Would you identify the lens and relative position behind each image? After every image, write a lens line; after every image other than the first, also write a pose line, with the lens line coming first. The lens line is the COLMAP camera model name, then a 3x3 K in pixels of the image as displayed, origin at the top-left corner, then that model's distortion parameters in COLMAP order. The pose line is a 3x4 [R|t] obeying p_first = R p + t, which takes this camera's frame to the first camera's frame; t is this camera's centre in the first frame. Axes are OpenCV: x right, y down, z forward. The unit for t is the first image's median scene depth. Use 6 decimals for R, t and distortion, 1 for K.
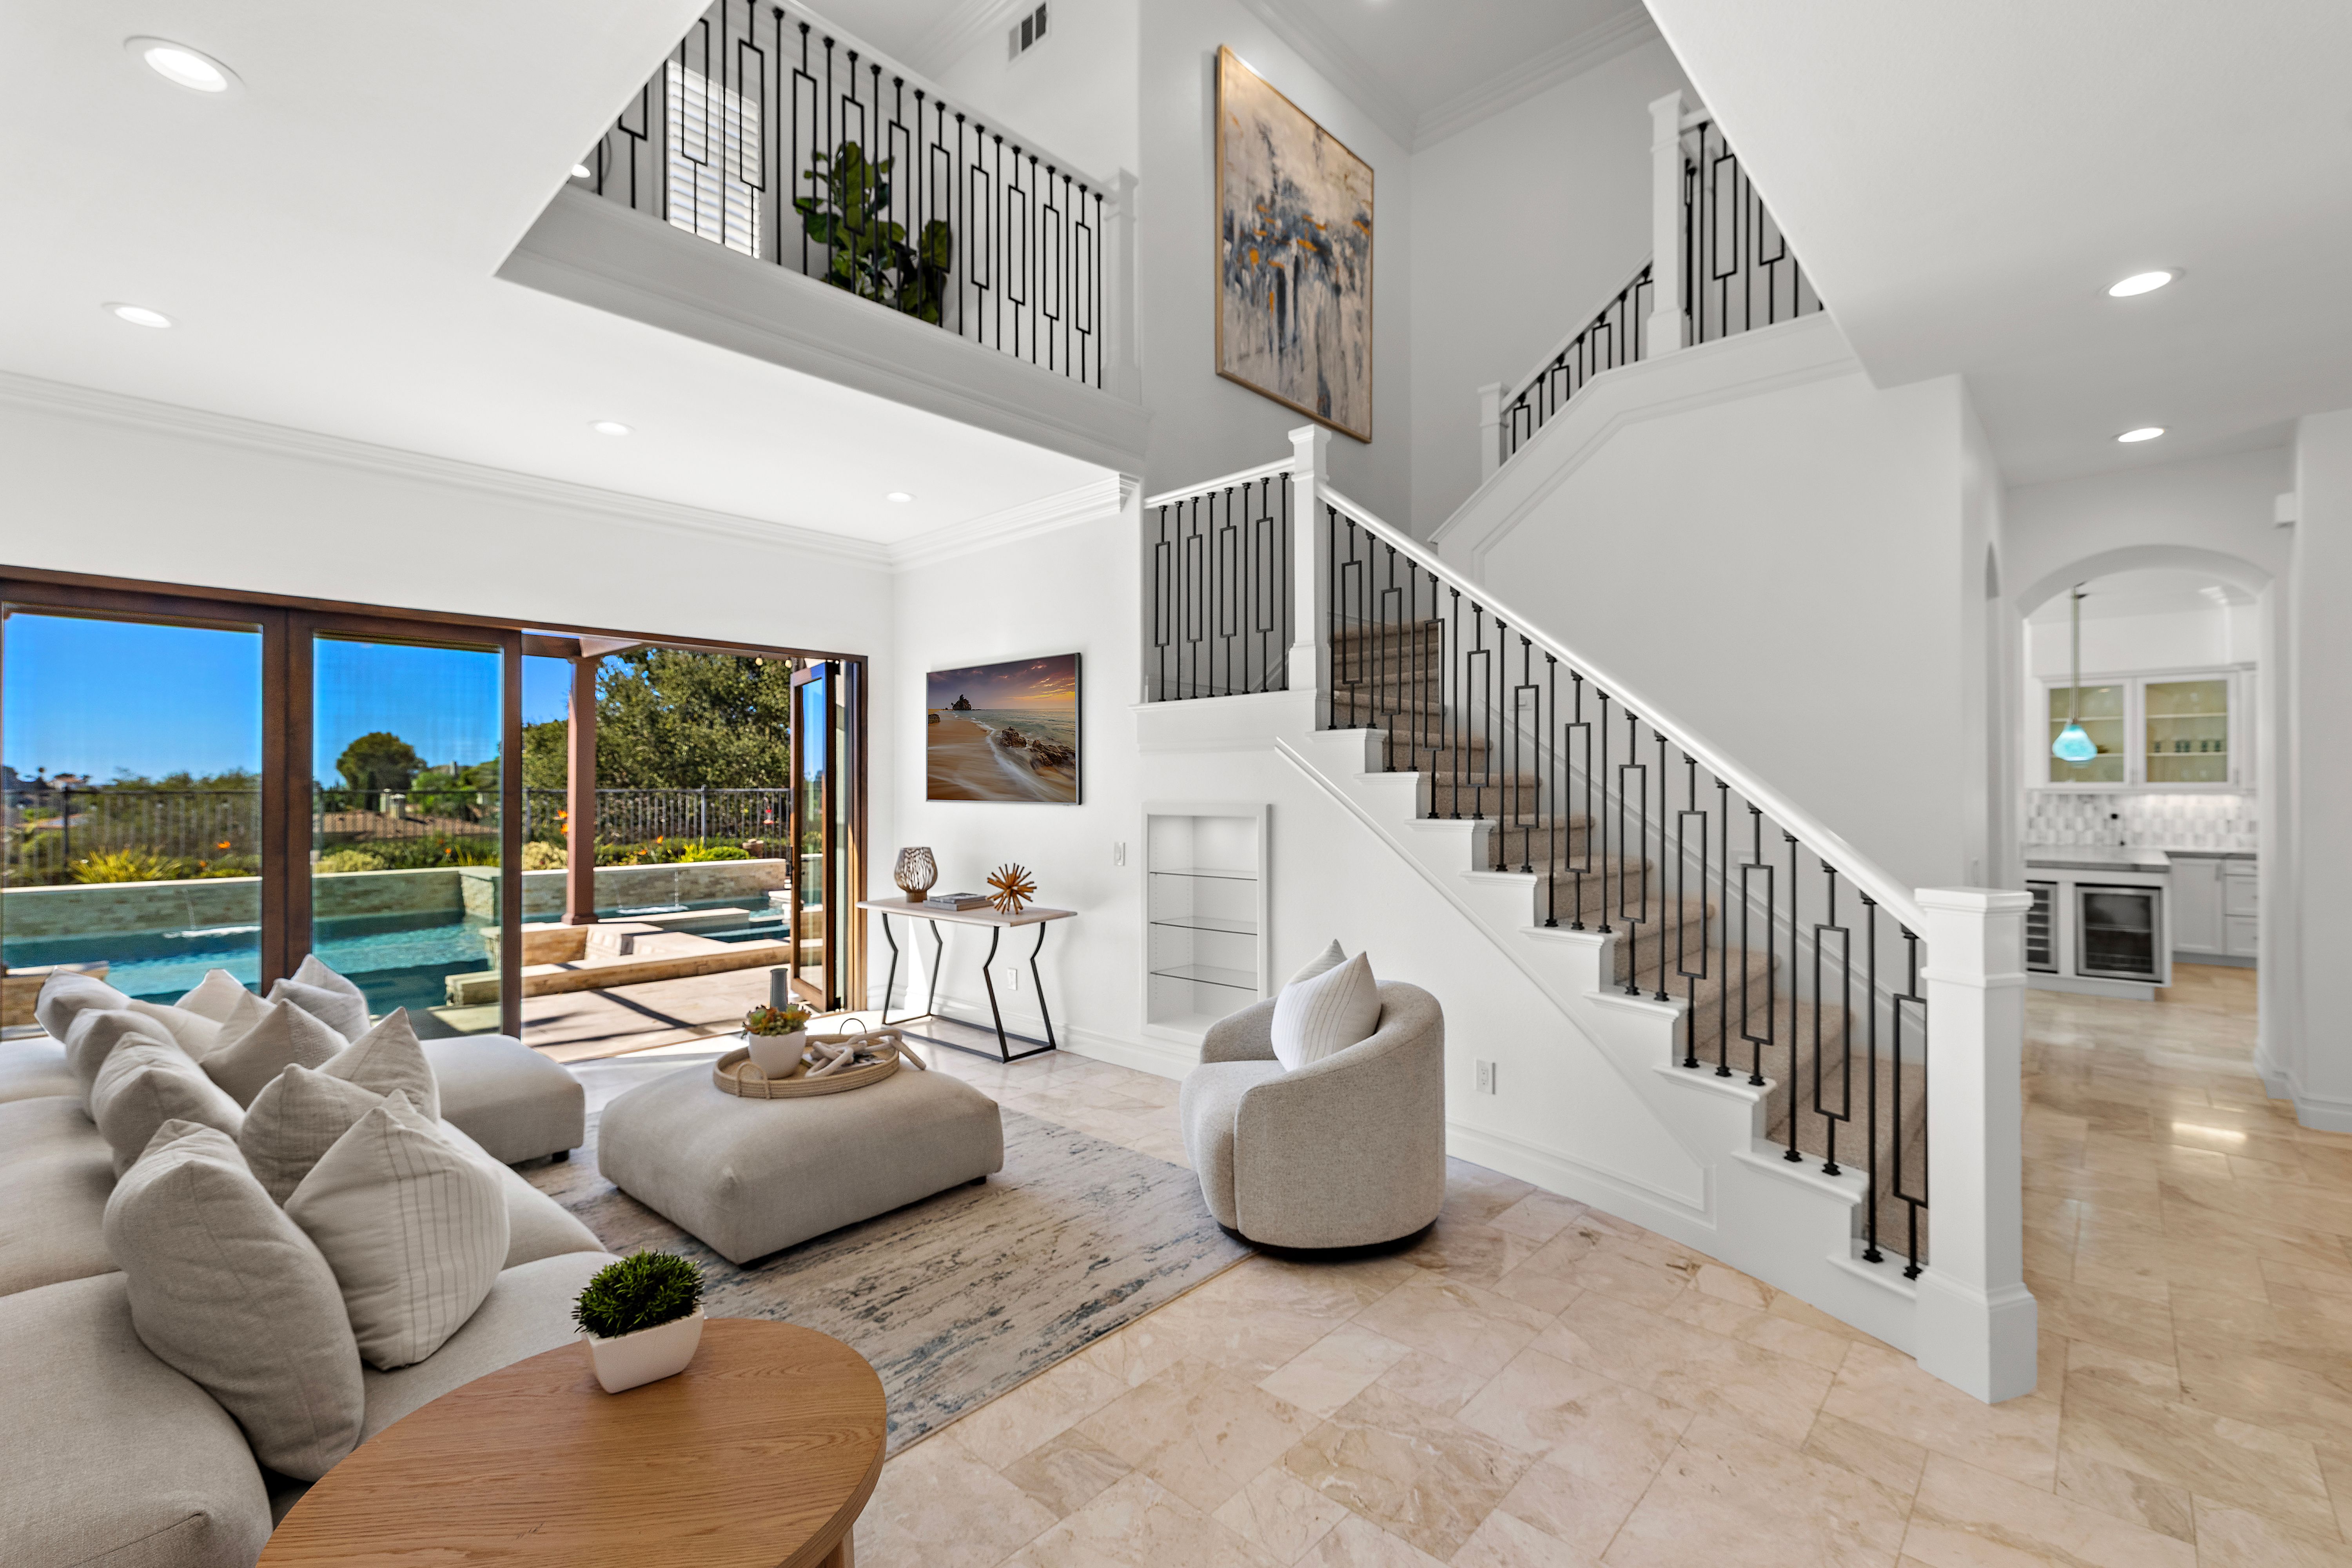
lens RADIAL K [[1024.4, 0, 1173.5], [0, 1024.4, 776.6], [0, 0, 1]] dist [0.004943, 0.000483]
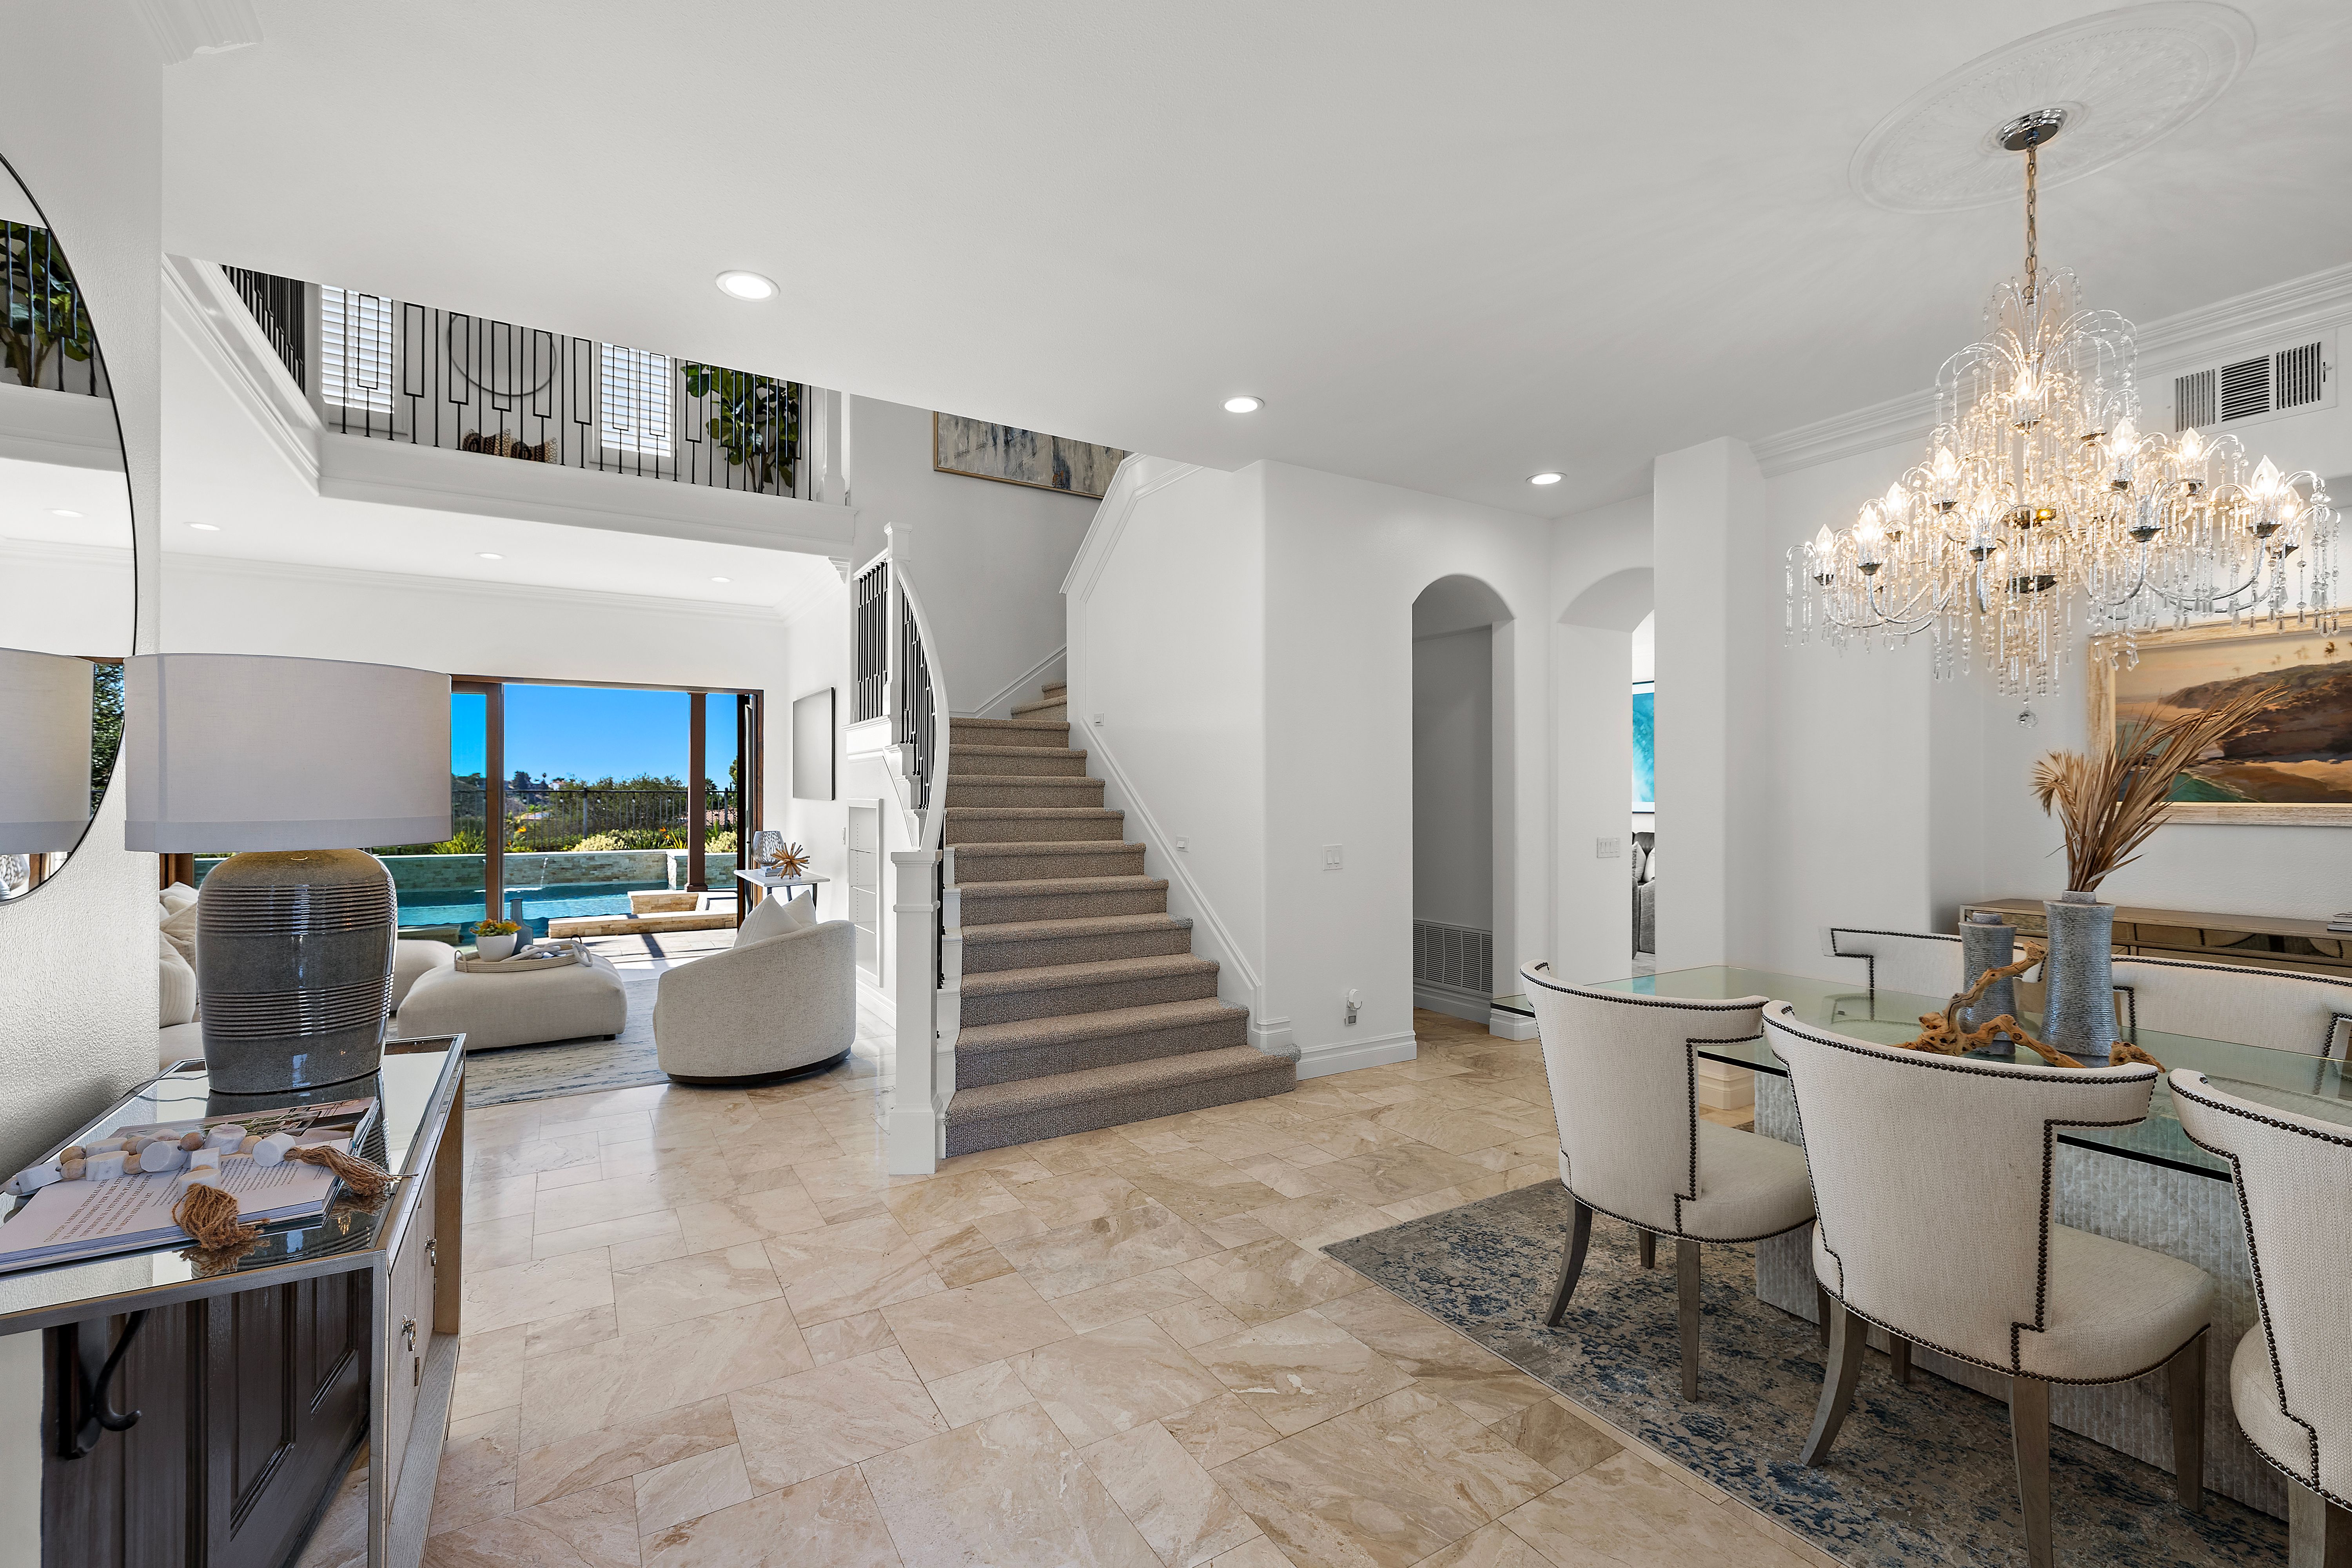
lens RADIAL K [[1005.0, 0, 1176.0], [0, 1005.0, 784.0], [0, 0, 1]] dist [0.003066, 0.000172]
pose [[0.961874, 0.000004, -0.273491, 0.636794], [0.000789, 0.999996, 0.002793, 0.003451], [0.273490, -0.002902, 0.961870, -0.139167]]
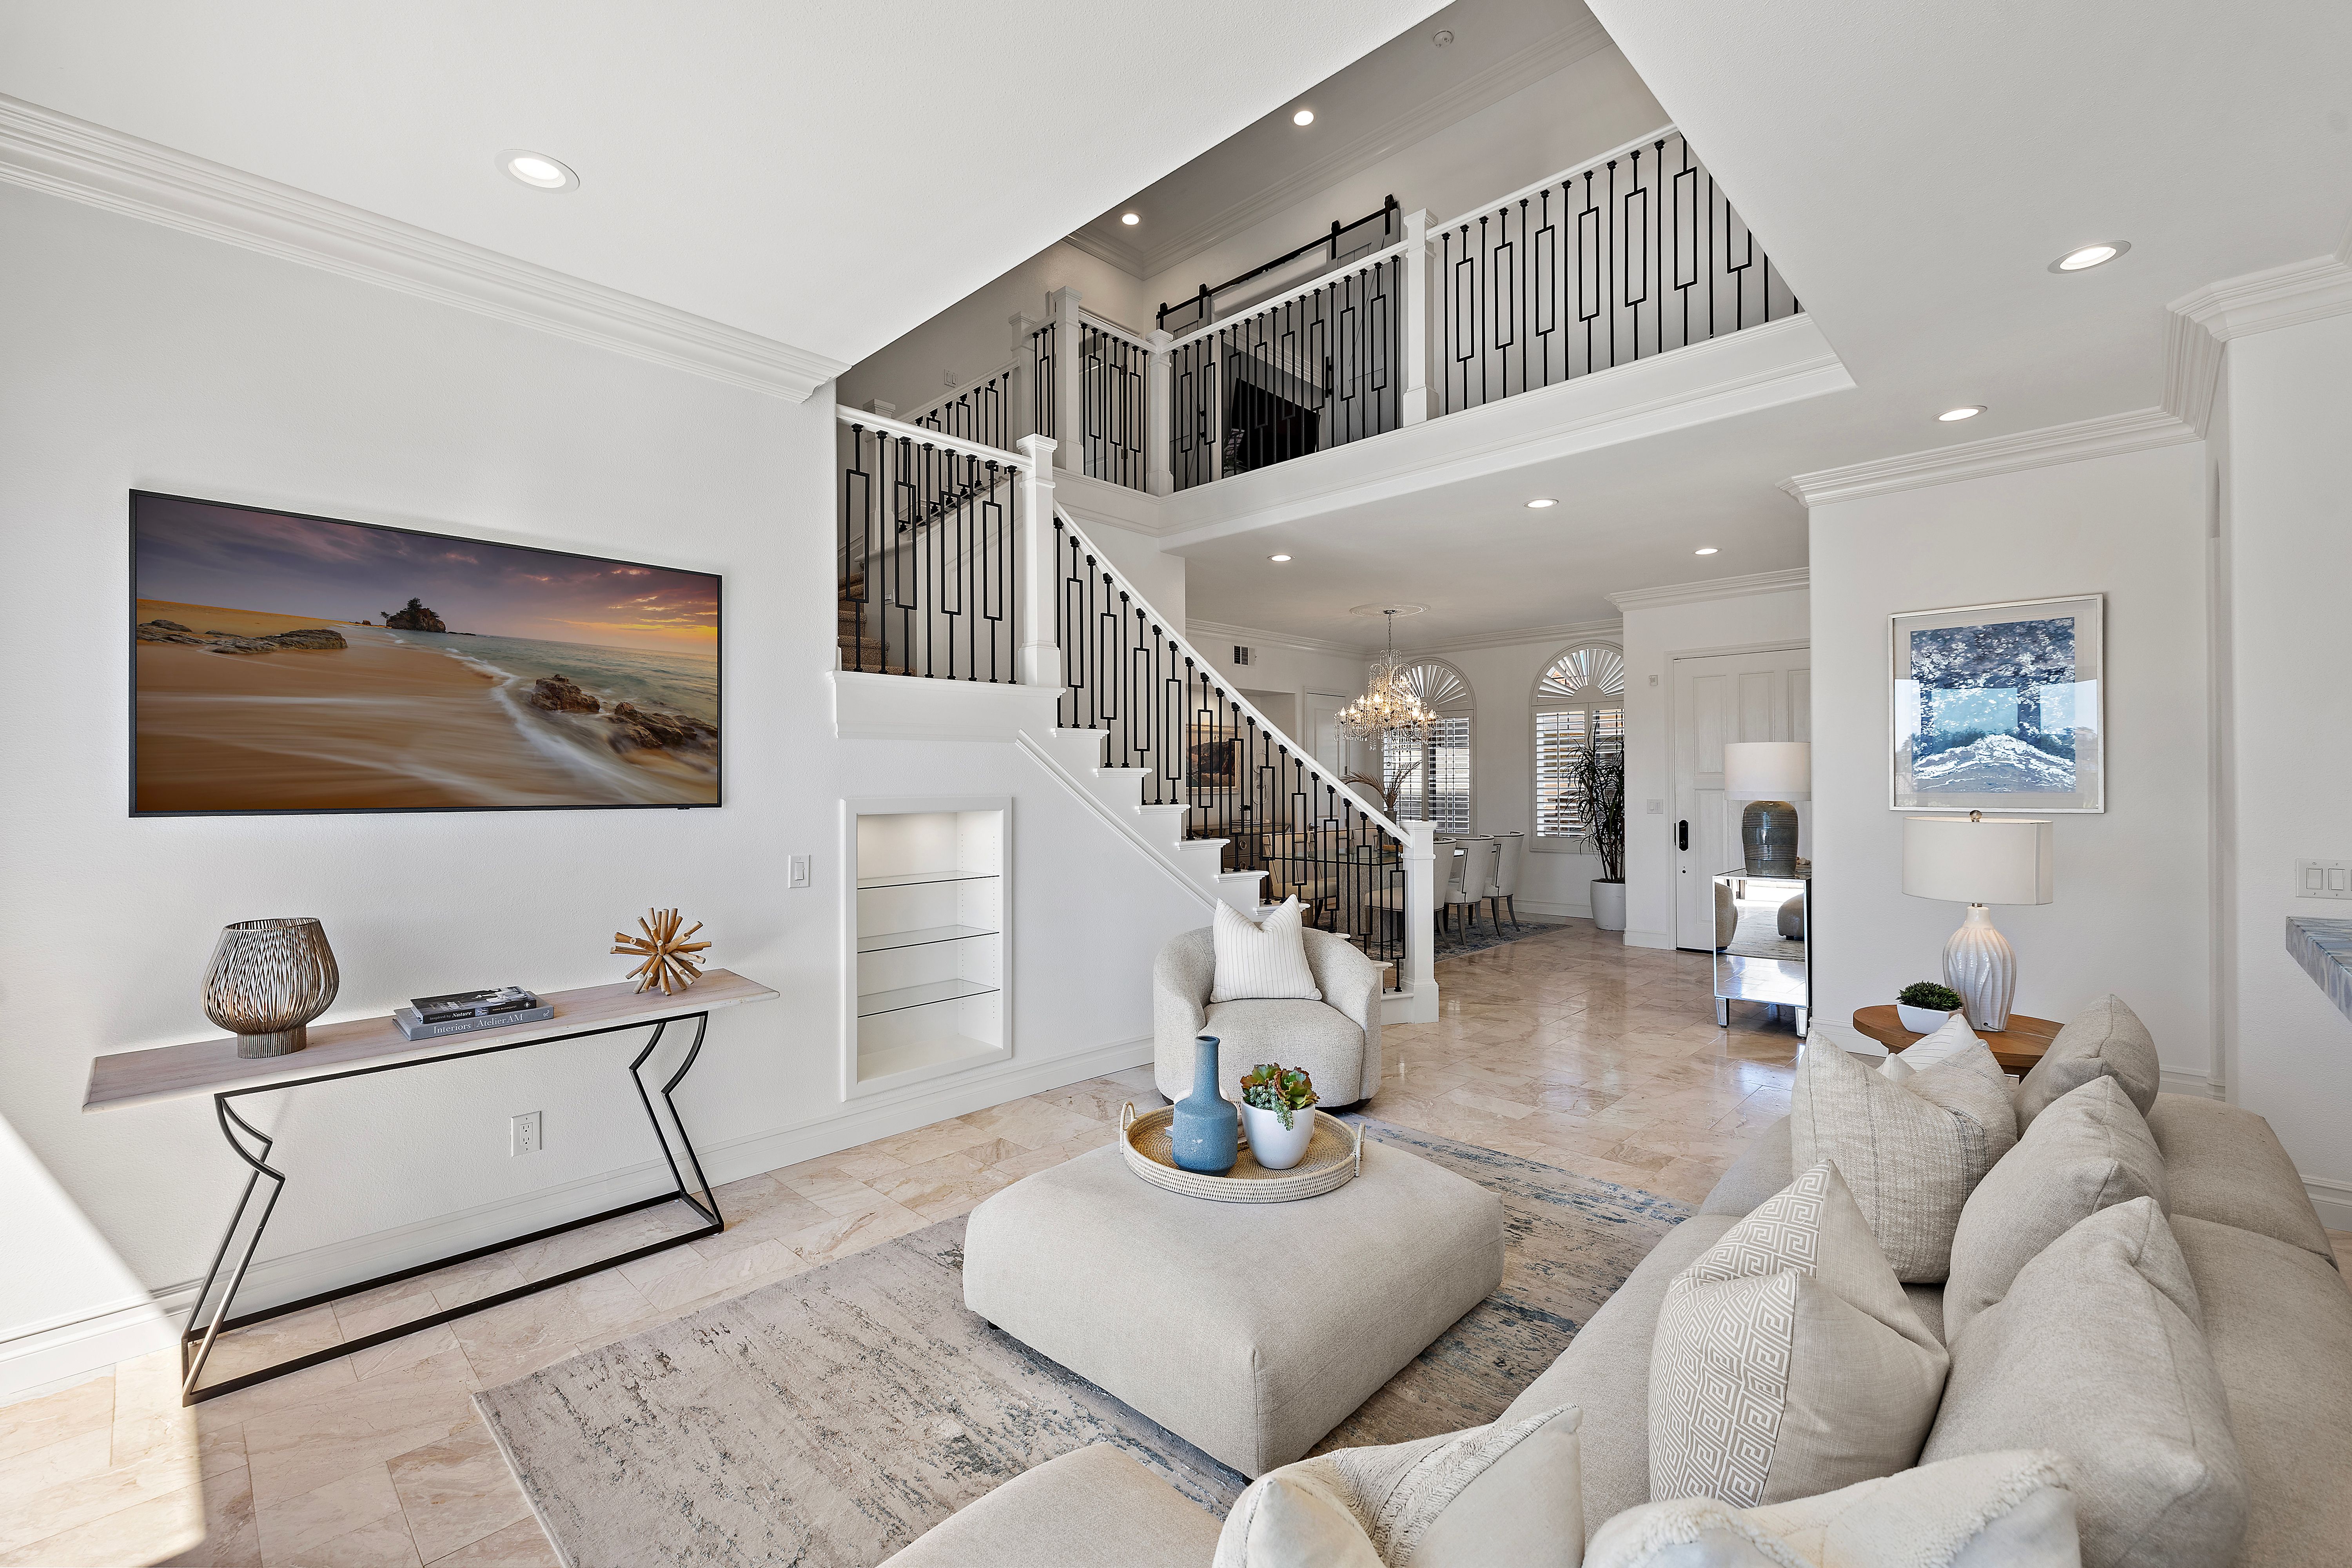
lens RADIAL K [[992.0, 0, 1172.5], [0, 992.0, 789.1], [0, 0, 1]] dist [0.001866, 0.000079]
pose [[0.026187, -0.007069, 0.999632, -0.651327], [-0.003551, 0.999968, 0.007164, 0.008026], [-0.999651, -0.003737, 0.026161, 0.622015]]
